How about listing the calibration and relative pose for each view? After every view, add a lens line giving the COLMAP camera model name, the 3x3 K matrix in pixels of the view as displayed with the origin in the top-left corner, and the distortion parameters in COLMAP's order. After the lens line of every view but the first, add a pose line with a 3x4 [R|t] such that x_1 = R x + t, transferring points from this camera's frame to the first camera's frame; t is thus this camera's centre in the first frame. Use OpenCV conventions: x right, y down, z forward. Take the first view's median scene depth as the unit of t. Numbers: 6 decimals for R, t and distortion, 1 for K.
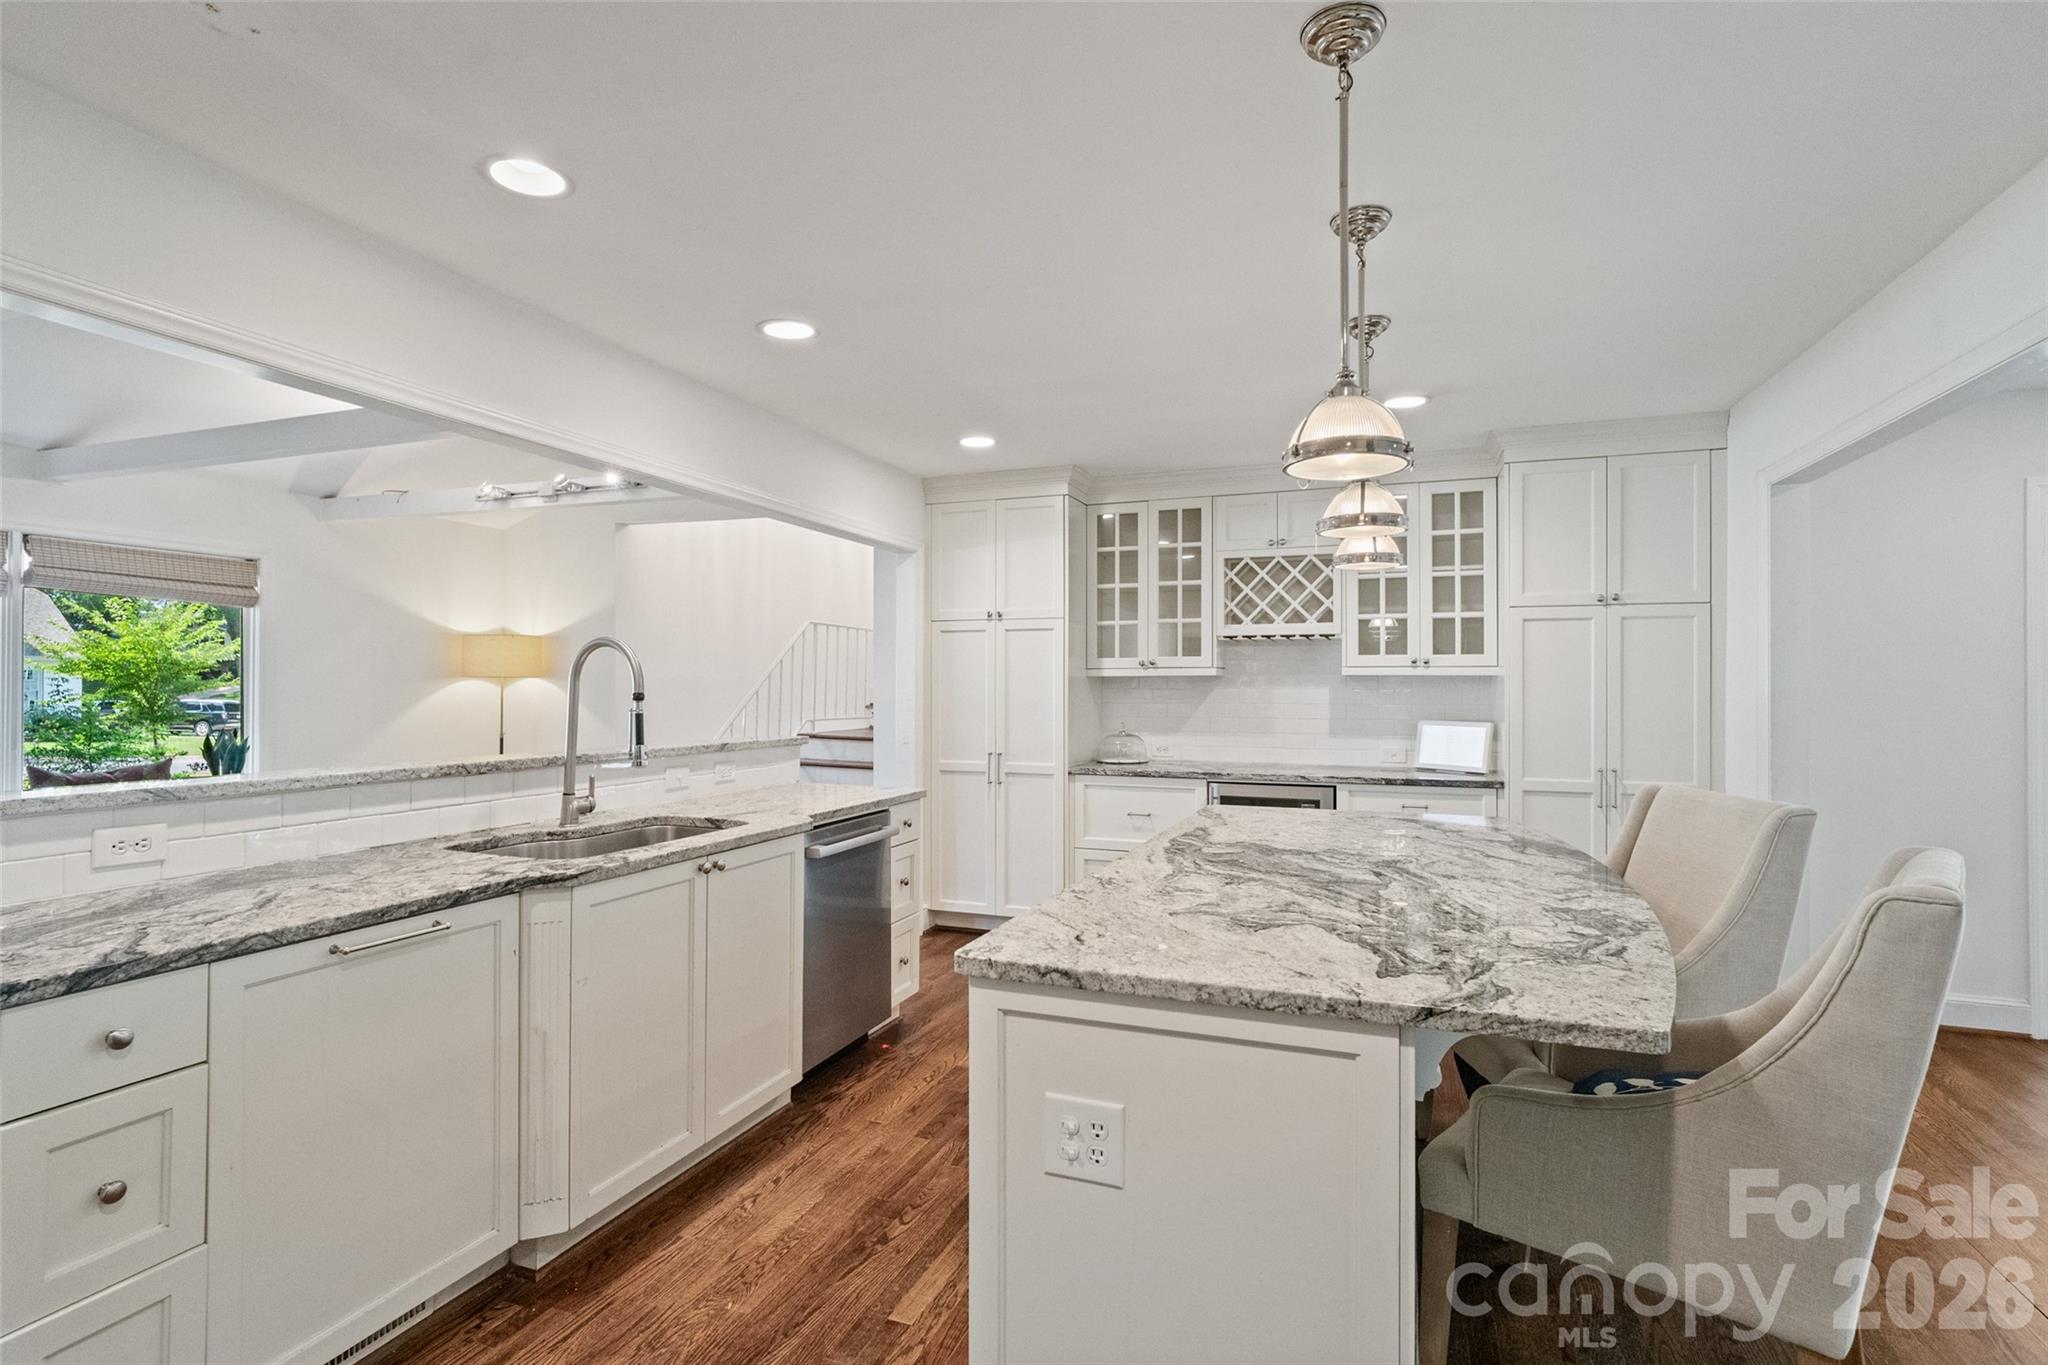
lens RADIAL K [[1004.4, 0, 1024.6], [0, 1004.4, 660.4], [0, 0, 1]] dist [-0.001879, 0.001062]
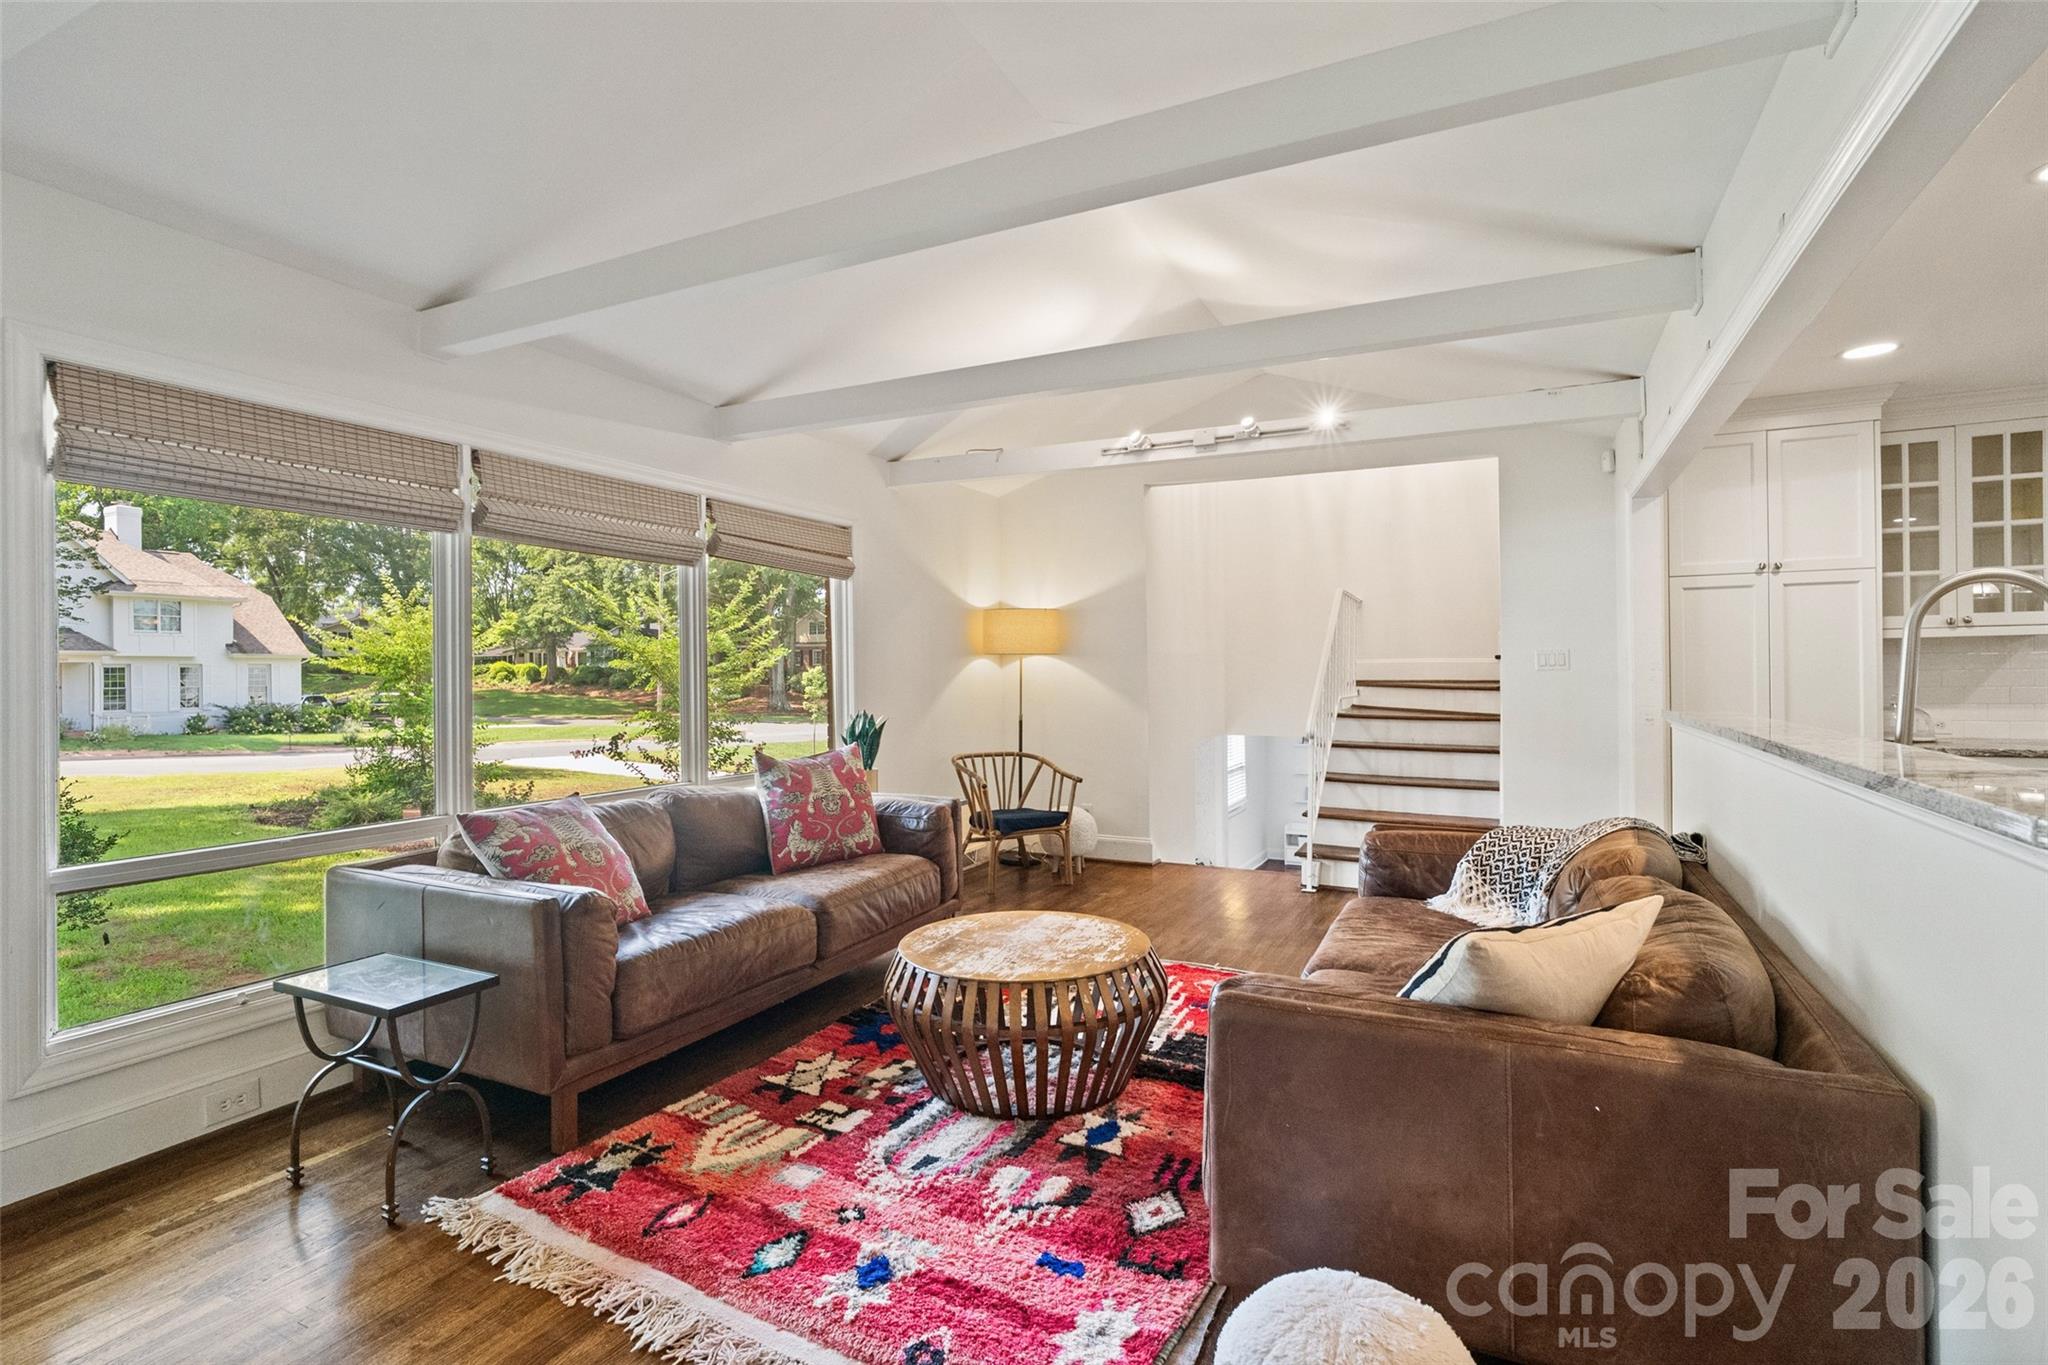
lens RADIAL K [[1004.4, 0, 1024.6], [0, 1004.4, 660.4], [0, 0, 1]] dist [-0.001879, 0.001062]
pose [[0.996274, -0.013328, -0.085214, -0.579833], [0.014180, 0.999855, 0.009393, 0.016678], [0.085076, -0.010567, 0.996318, 0.102071]]
